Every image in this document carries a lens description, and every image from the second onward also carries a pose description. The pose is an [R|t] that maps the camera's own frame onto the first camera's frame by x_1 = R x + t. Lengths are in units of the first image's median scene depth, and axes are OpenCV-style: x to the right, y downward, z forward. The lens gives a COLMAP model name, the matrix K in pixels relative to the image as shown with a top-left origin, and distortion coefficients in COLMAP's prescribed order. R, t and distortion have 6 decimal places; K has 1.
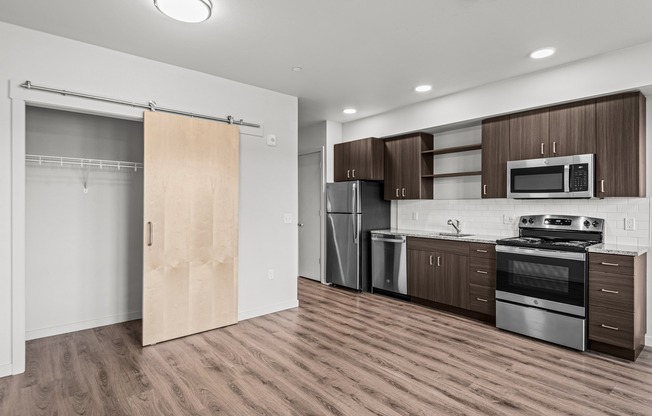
lens RADIAL K [[342.4, 0, 324.5], [0, 342.4, 206.1], [0, 0, 1]] dist [0.000763, -0.005316]
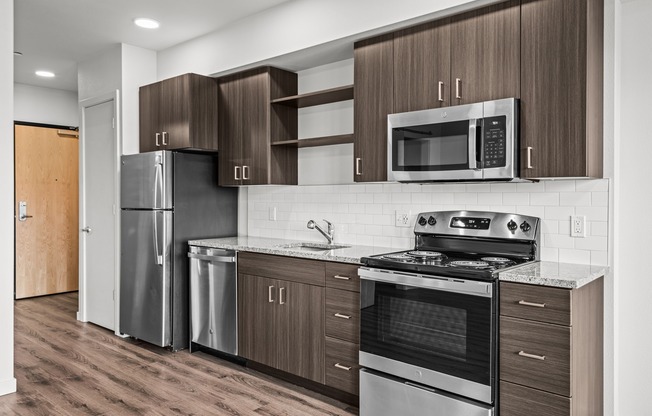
lens RADIAL K [[496.8, 0, 319.9], [0, 496.8, 199.9], [0, 0, 1]] dist [0.034933, -0.027400]
pose [[0.989351, -0.001895, 0.145535, 0.286244], [0.001598, 0.999996, 0.002159, 0.005154], [-0.145538, -0.001903, 0.989351, 0.203209]]
